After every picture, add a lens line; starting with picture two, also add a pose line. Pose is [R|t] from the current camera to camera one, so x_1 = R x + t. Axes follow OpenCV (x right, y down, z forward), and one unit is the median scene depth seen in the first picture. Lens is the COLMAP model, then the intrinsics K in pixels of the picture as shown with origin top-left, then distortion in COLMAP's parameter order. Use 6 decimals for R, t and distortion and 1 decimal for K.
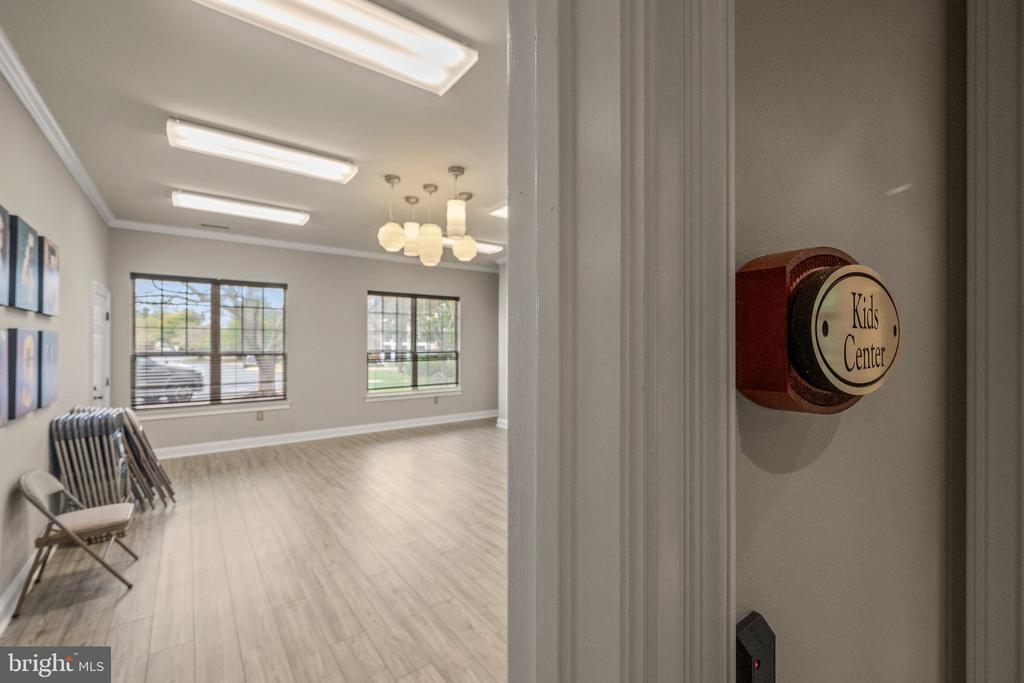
lens RADIAL K [[426.7, 0, 510.5], [0, 426.7, 341.3], [0, 0, 1]] dist [-0.005396, 0.000120]
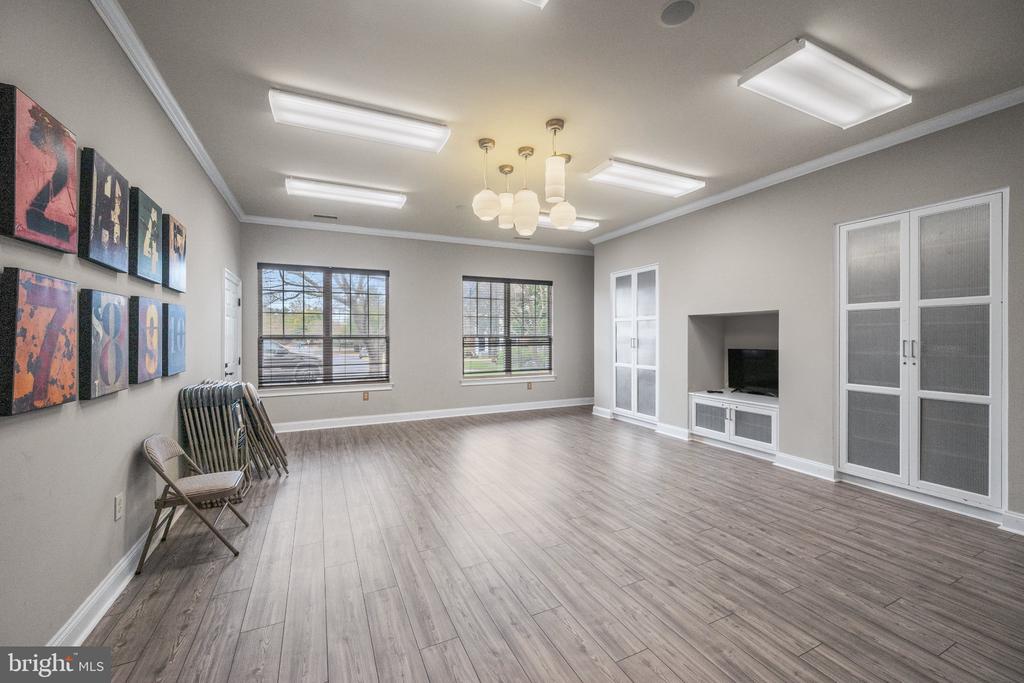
lens RADIAL K [[405.3, 0, 513.0], [0, 405.3, 337.7], [0, 0, 1]] dist [0.002124, -0.001094]
pose [[0.979552, -0.003746, -0.201158, -0.043910], [0.004039, 0.999991, 0.001047, 0.050020], [0.201153, -0.001838, 0.979558, 0.142018]]
